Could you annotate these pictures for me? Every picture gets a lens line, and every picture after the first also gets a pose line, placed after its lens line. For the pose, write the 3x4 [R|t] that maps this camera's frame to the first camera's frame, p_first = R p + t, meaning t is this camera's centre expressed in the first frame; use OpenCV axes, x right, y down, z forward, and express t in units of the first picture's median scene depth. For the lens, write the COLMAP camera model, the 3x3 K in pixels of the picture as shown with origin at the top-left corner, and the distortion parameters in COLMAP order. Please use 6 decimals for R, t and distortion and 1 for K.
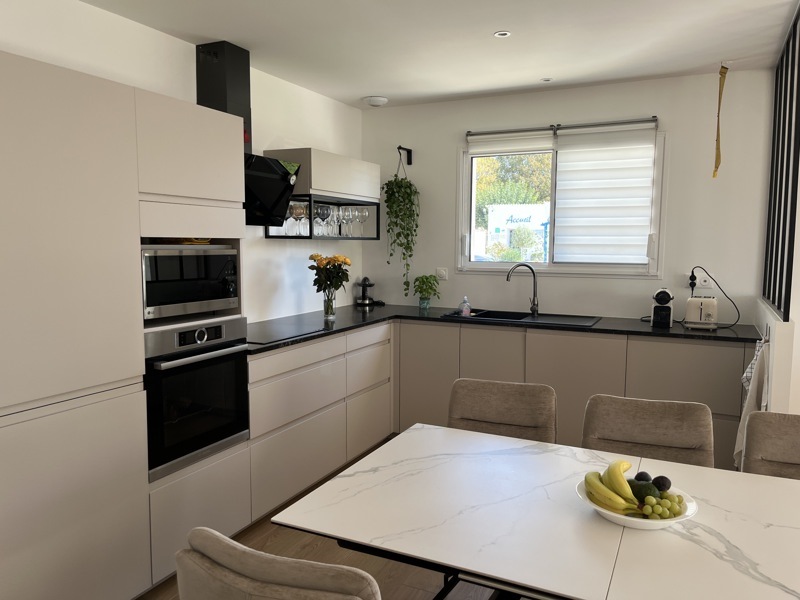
lens RADIAL K [[602.7, 0, 401.9], [0, 602.7, 301.8], [0, 0, 1]] dist [-0.004019, -0.005810]
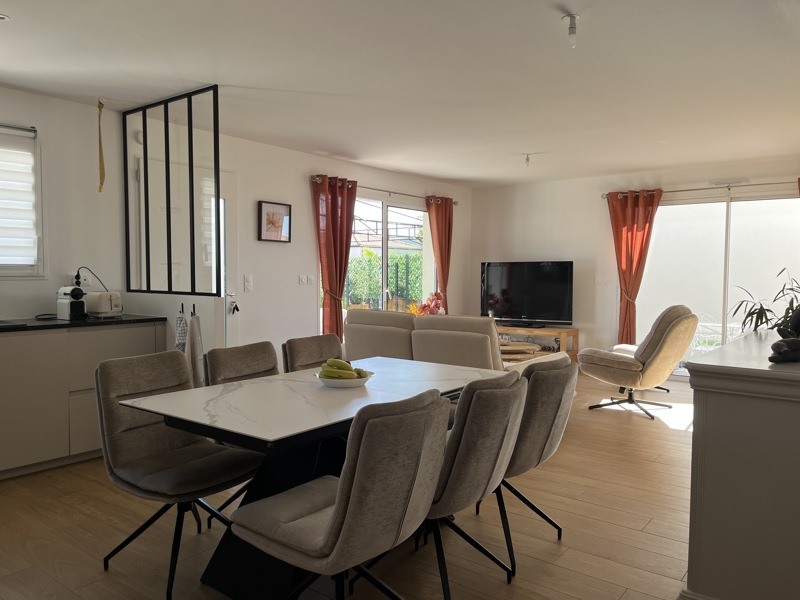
lens RADIAL K [[602.7, 0, 401.4], [0, 602.7, 299.1], [0, 0, 1]] dist [-0.004019, -0.005810]
pose [[0.238299, -0.053945, 0.969692, -0.481030], [0.086198, 0.995691, 0.034208, 0.016124], [-0.967359, 0.075434, 0.241922, 0.133277]]
